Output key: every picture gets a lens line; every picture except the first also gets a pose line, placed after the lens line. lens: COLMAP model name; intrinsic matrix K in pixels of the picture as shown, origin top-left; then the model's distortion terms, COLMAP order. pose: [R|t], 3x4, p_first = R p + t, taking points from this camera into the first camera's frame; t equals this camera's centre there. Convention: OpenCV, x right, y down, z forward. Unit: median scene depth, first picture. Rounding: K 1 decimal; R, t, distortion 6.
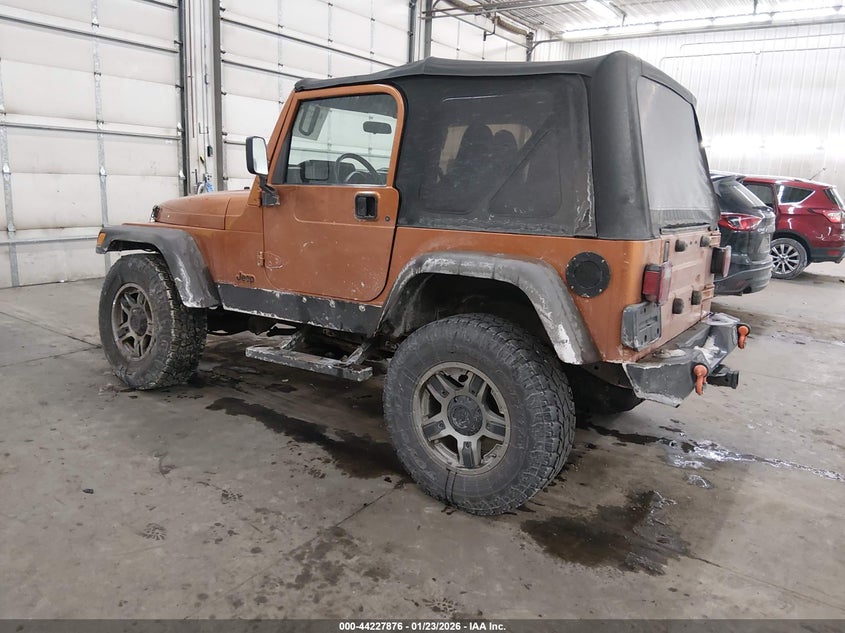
lens RADIAL K [[662.0, 0, 422.2], [0, 662.0, 315.8], [0, 0, 1]] dist [-0.031053, -0.017006]
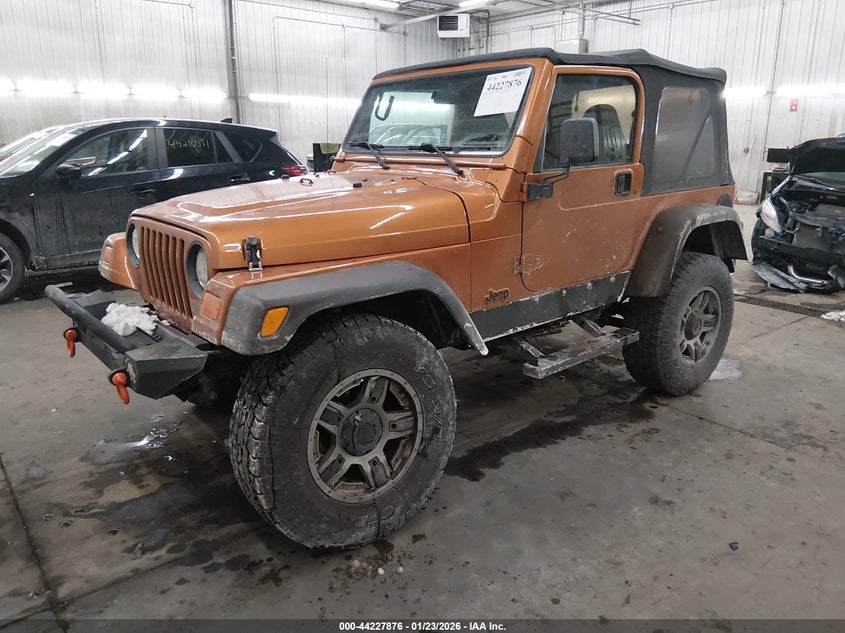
lens RADIAL K [[662.0, 0, 423.0], [0, 662.0, 318.6], [0, 0, 1]] dist [-0.031053, -0.017006]
pose [[0.273866, -0.301638, 0.913243, -1.101225], [0.212026, 0.945120, 0.248583, -0.265209], [-0.938106, 0.125553, 0.322791, 0.891240]]
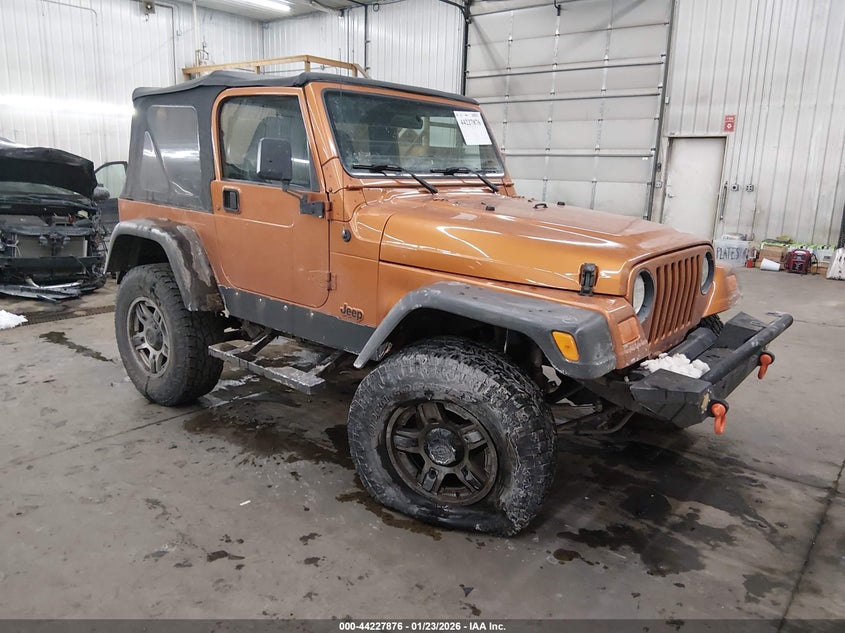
lens RADIAL K [[662.0, 0, 425.0], [0, 662.0, 314.7], [0, 0, 1]] dist [-0.031053, -0.017006]
pose [[-0.995036, -0.093702, 0.033506, -0.437292], [-0.071085, 0.904906, 0.419633, -0.423126], [-0.069640, 0.415168, -0.907075, 1.819492]]
